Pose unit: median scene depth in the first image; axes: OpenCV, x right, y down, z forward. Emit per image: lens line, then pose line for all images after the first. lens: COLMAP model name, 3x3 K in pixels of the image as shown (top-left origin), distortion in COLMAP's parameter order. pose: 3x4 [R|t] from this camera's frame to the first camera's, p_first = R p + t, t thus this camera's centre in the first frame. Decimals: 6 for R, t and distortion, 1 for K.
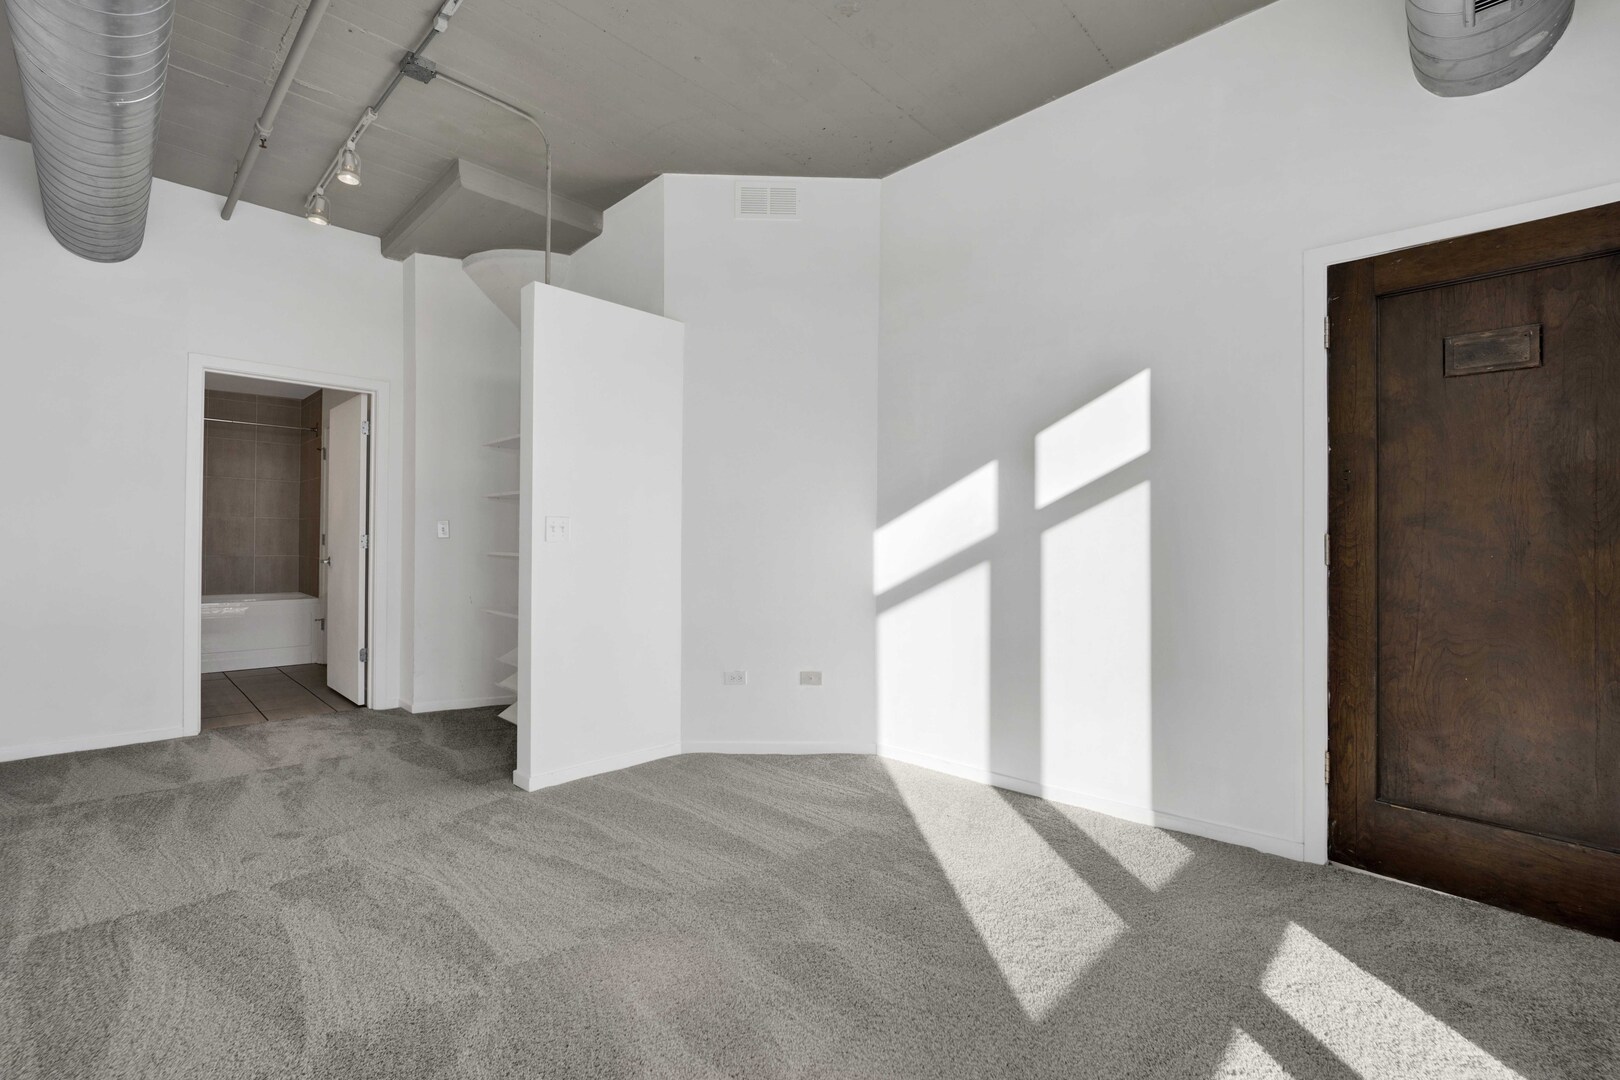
lens RADIAL K [[696.6, 0, 810.0], [0, 696.6, 540.0], [0, 0, 1]] dist [-0.020861, 0.000037]
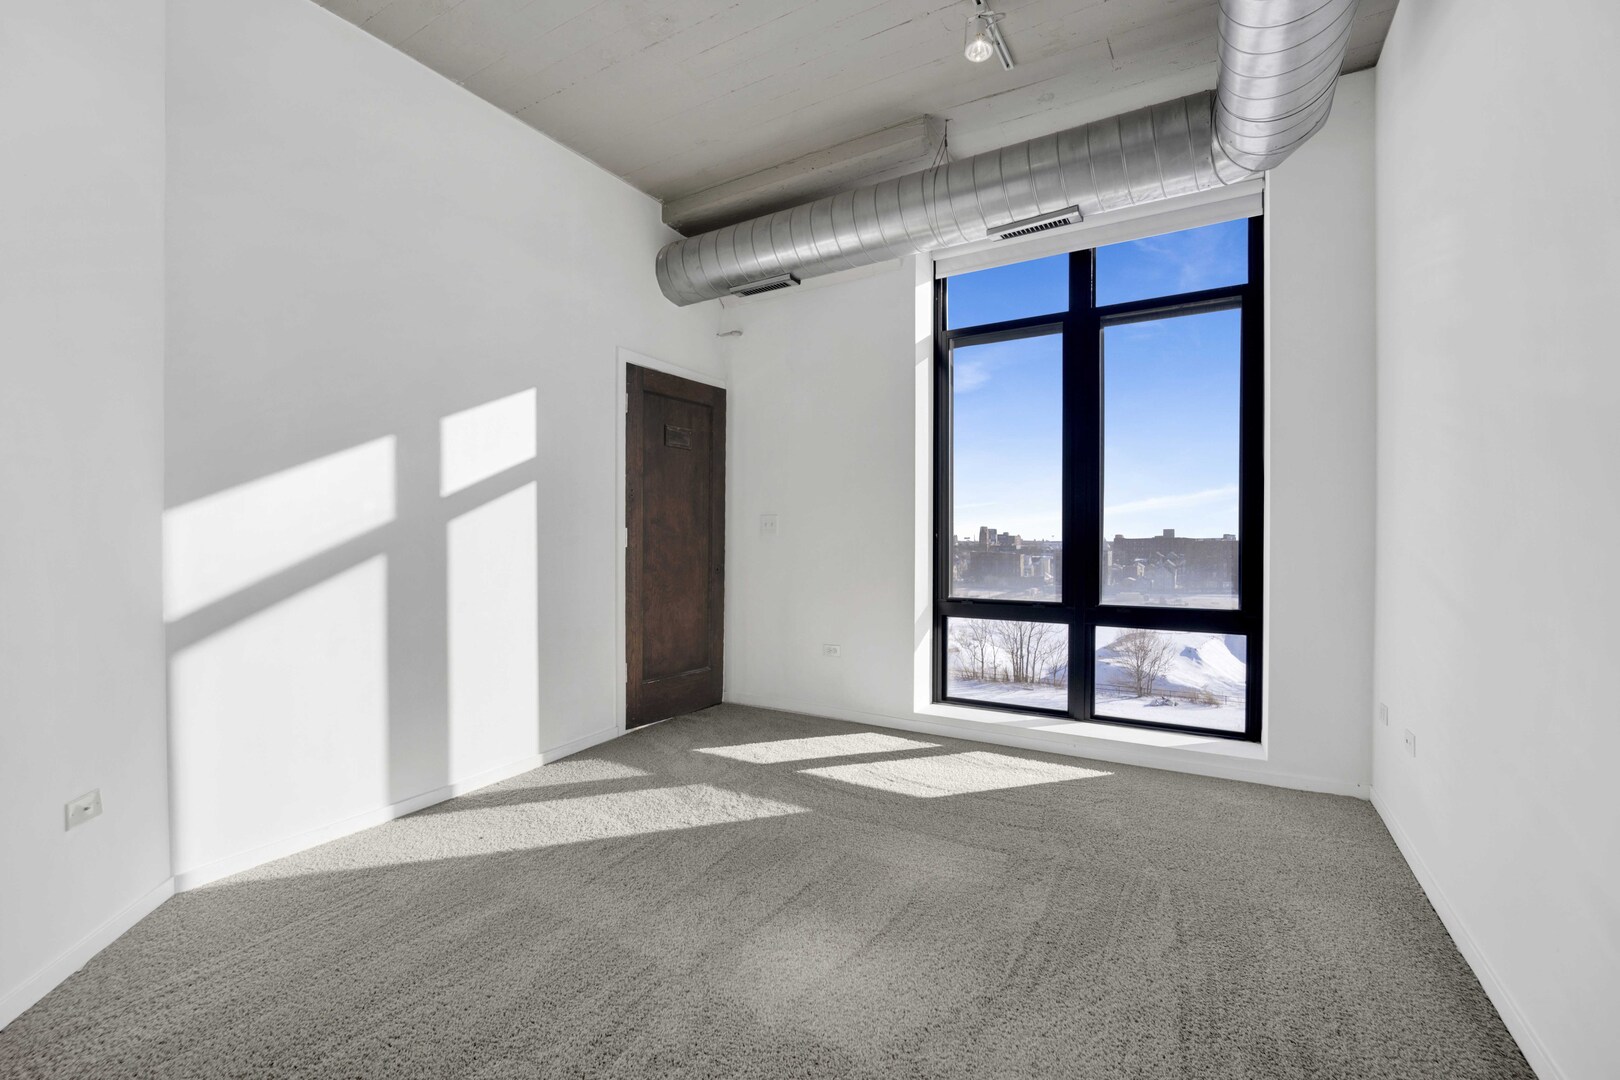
lens RADIAL K [[681.1, 0, 811.5], [0, 681.1, 527.7], [0, 0, 1]] dist [-0.003836, -0.000431]
pose [[-0.226372, 0.009699, 0.973993, -0.697997], [-0.005828, 0.999919, -0.011312, 0.005178], [-0.974024, -0.008237, -0.226297, 0.727568]]
